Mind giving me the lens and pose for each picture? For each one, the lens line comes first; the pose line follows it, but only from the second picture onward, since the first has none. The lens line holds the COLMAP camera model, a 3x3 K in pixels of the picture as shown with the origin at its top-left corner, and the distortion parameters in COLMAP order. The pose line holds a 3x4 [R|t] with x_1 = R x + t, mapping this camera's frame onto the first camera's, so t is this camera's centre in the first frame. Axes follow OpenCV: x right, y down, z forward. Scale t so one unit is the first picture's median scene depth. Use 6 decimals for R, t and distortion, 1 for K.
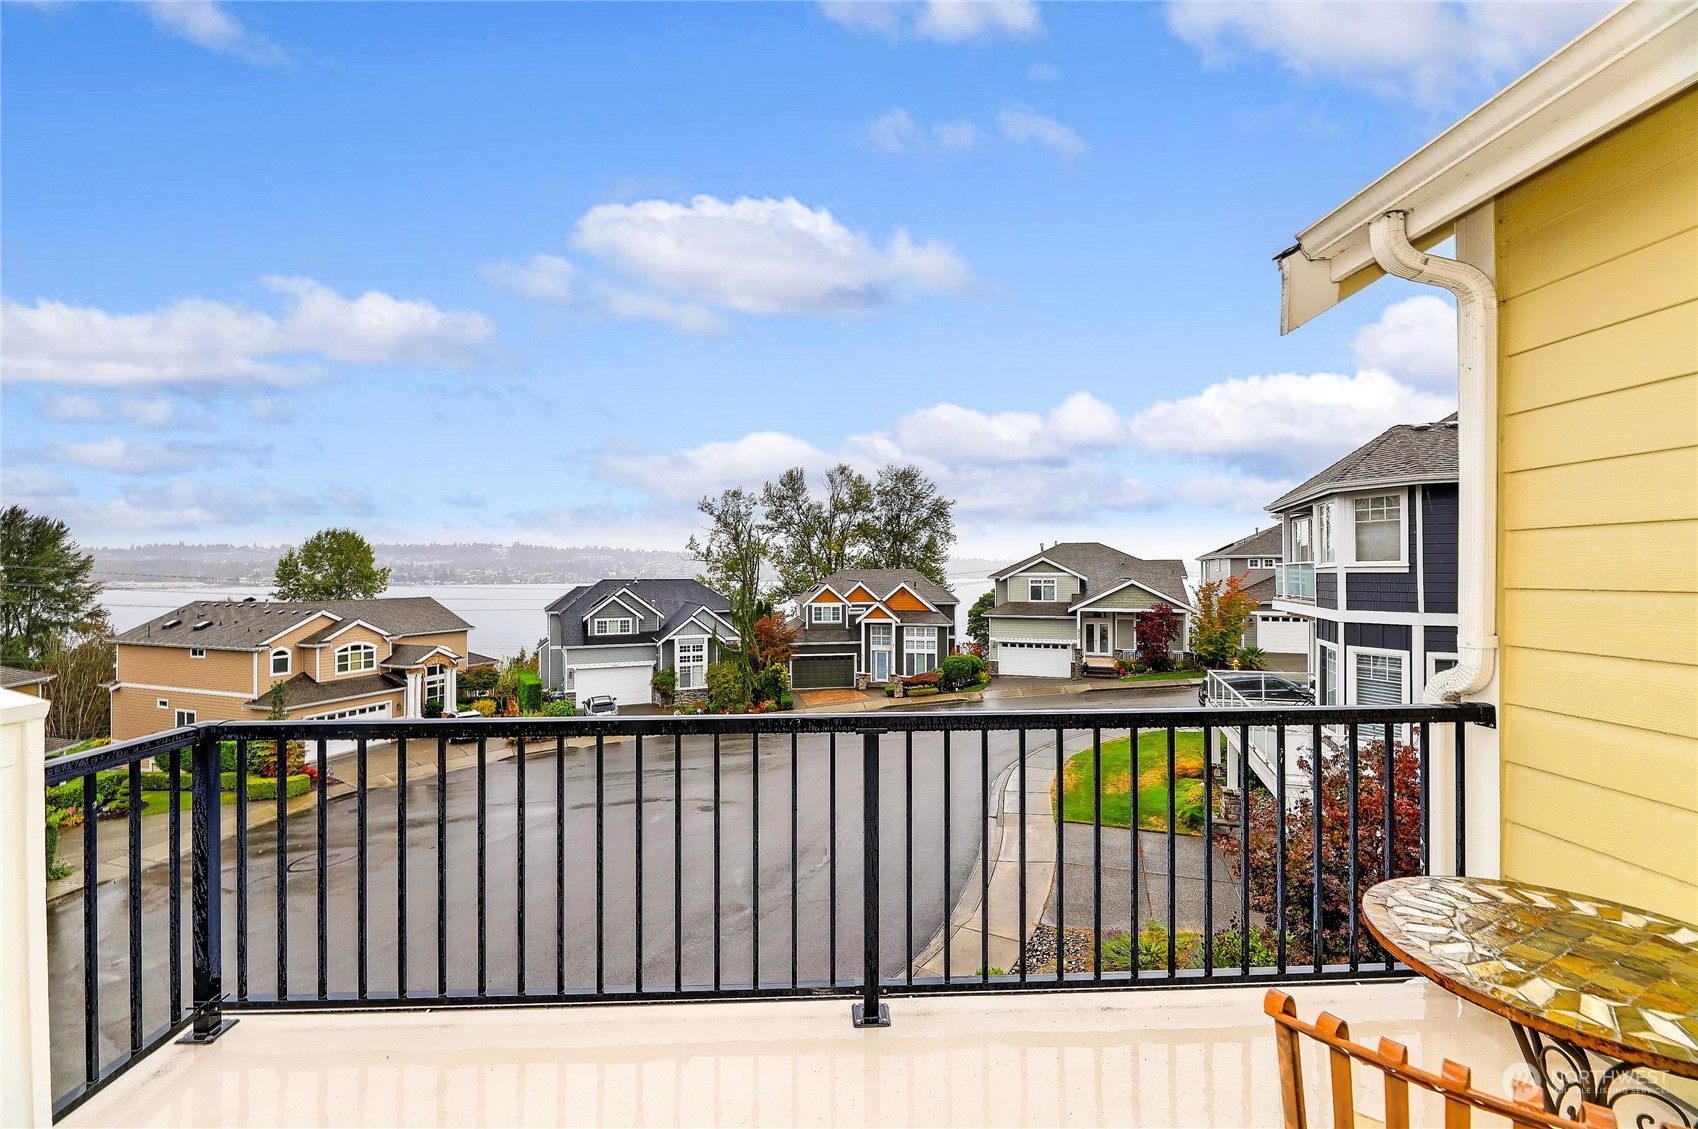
lens RADIAL K [[696.0, 0, 842.0], [0, 696.0, 570.2], [0, 0, 1]] dist [-0.000950, 0.000643]
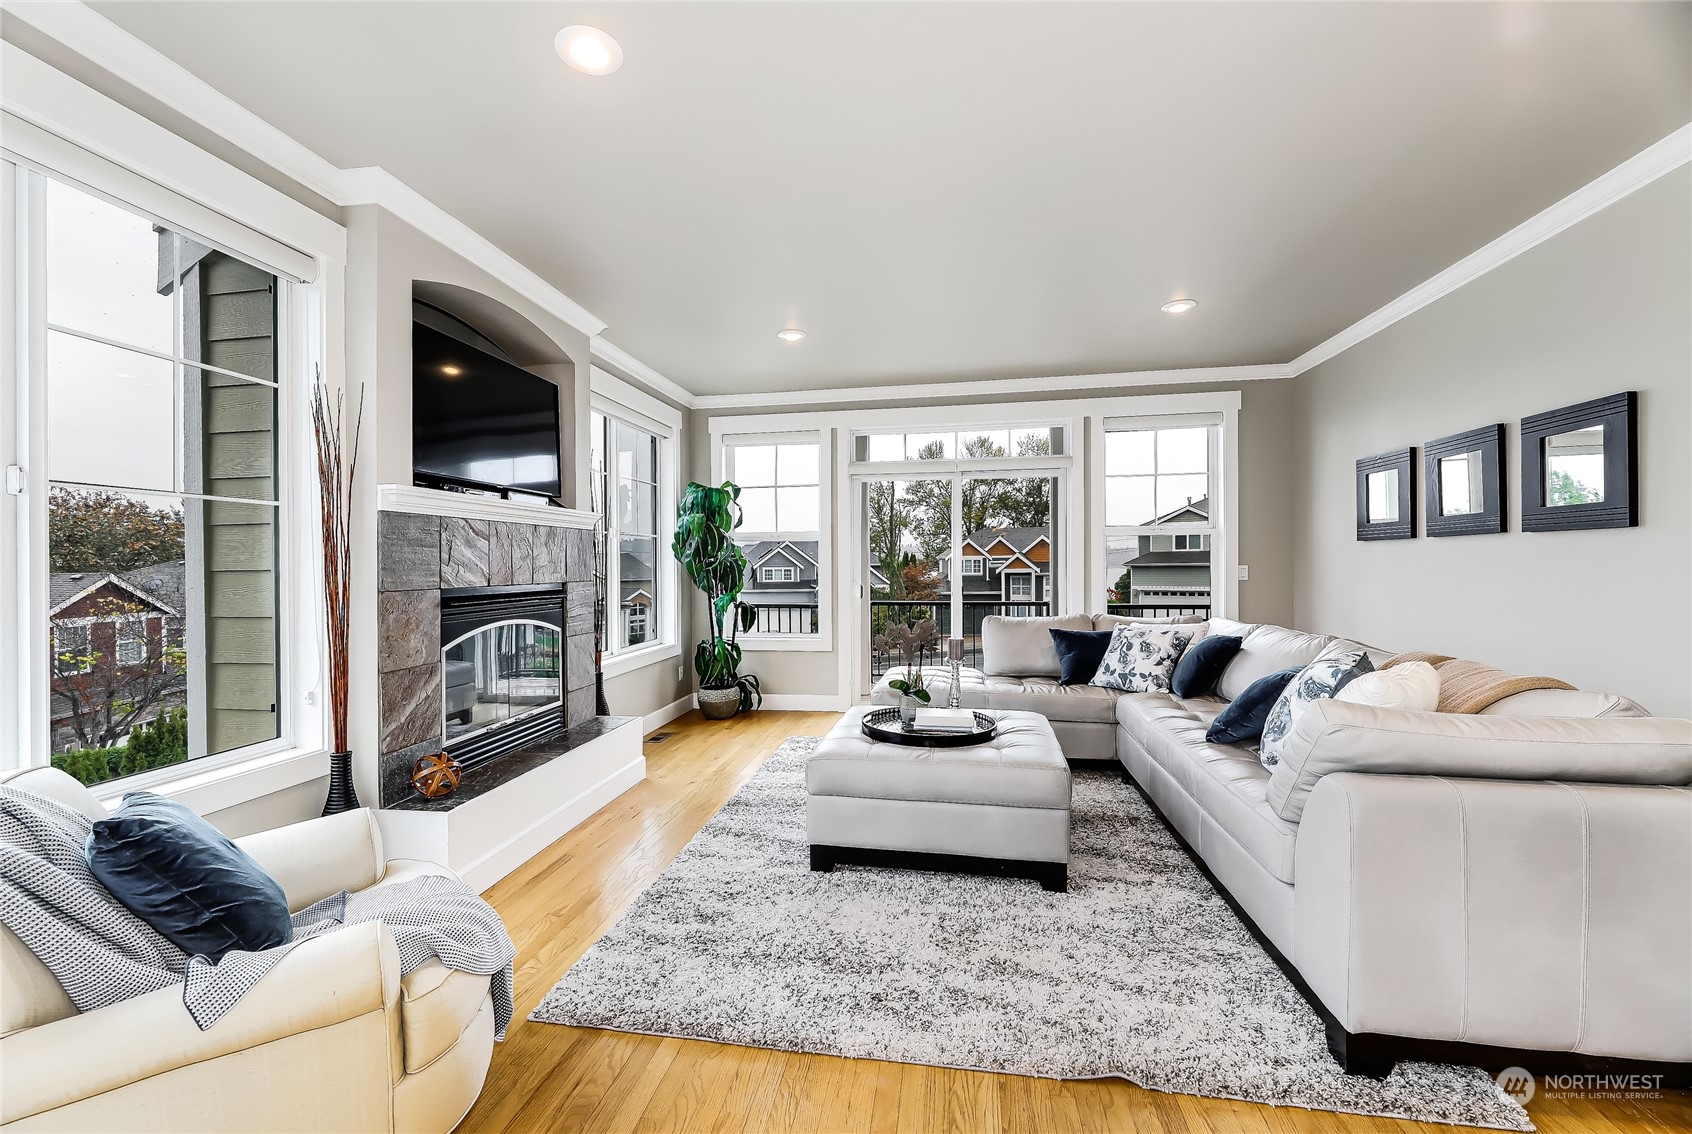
lens RADIAL K [[693.5, 0, 828.9], [0, 693.5, 564.4], [0, 0, 1]] dist [-0.000950, 0.000643]
pose [[0.976496, -0.007300, -0.215410, -0.001427], [0.010051, 0.999881, 0.011682, 0.048131], [0.215299, -0.013572, 0.976454, -0.088219]]
